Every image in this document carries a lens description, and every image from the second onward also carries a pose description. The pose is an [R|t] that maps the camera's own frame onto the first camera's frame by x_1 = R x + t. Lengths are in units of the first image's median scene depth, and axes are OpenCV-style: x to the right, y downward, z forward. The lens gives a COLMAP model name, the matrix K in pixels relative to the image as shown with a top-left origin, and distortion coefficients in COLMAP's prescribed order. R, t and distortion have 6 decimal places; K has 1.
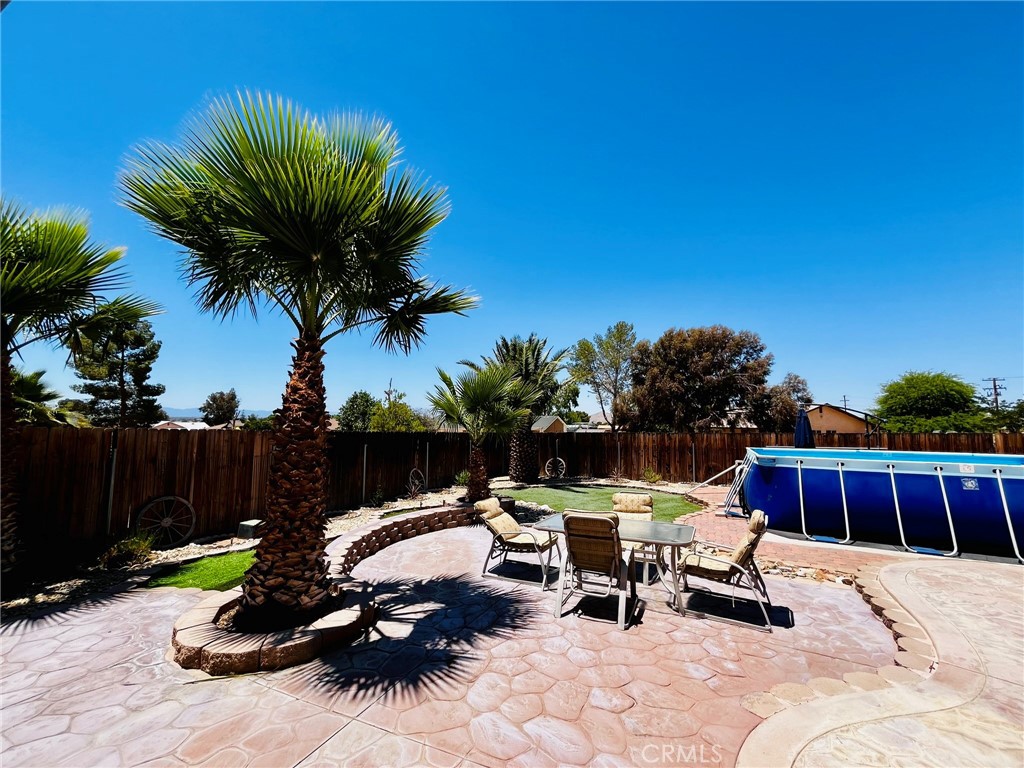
lens RADIAL K [[421.5, 0, 508.0], [0, 421.5, 390.7], [0, 0, 1]] dist [-0.004924, 0.000418]
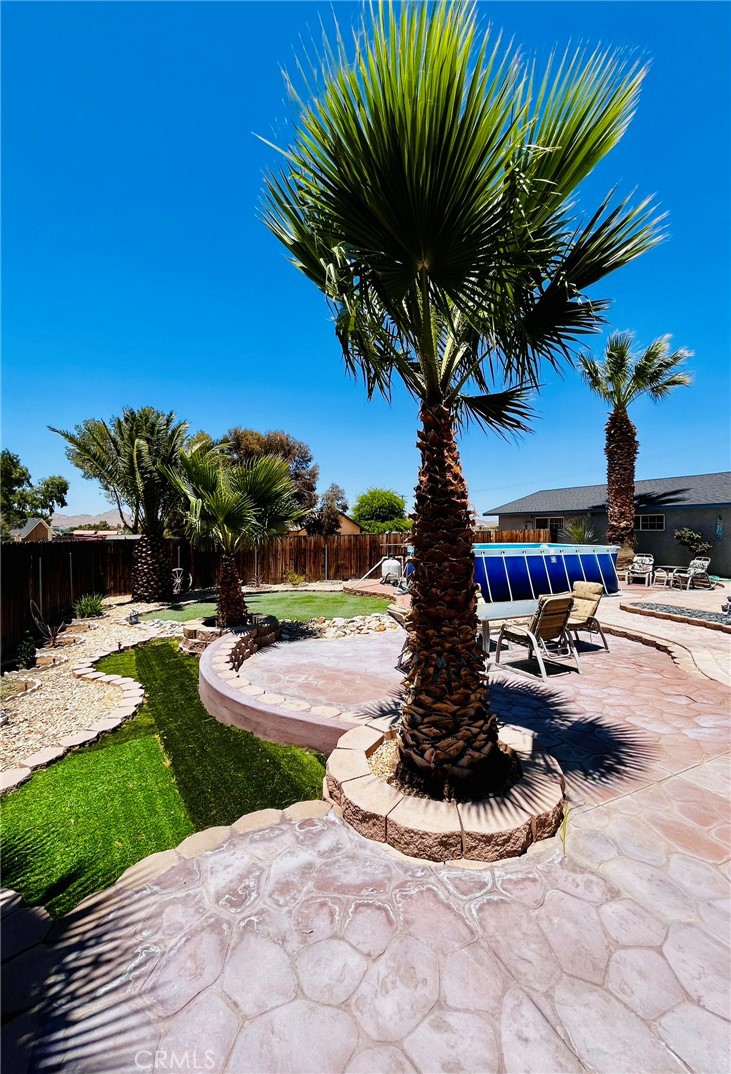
lens RADIAL K [[452.8, 0, 360.5], [0, 452.8, 541.2], [0, 0, 1]] dist [-0.011135, -0.000034]
pose [[0.652831, -0.030337, 0.756896, -0.734788], [-0.050503, 0.995231, 0.083450, 0.029697], [-0.755818, -0.092704, 0.648186, 0.359307]]
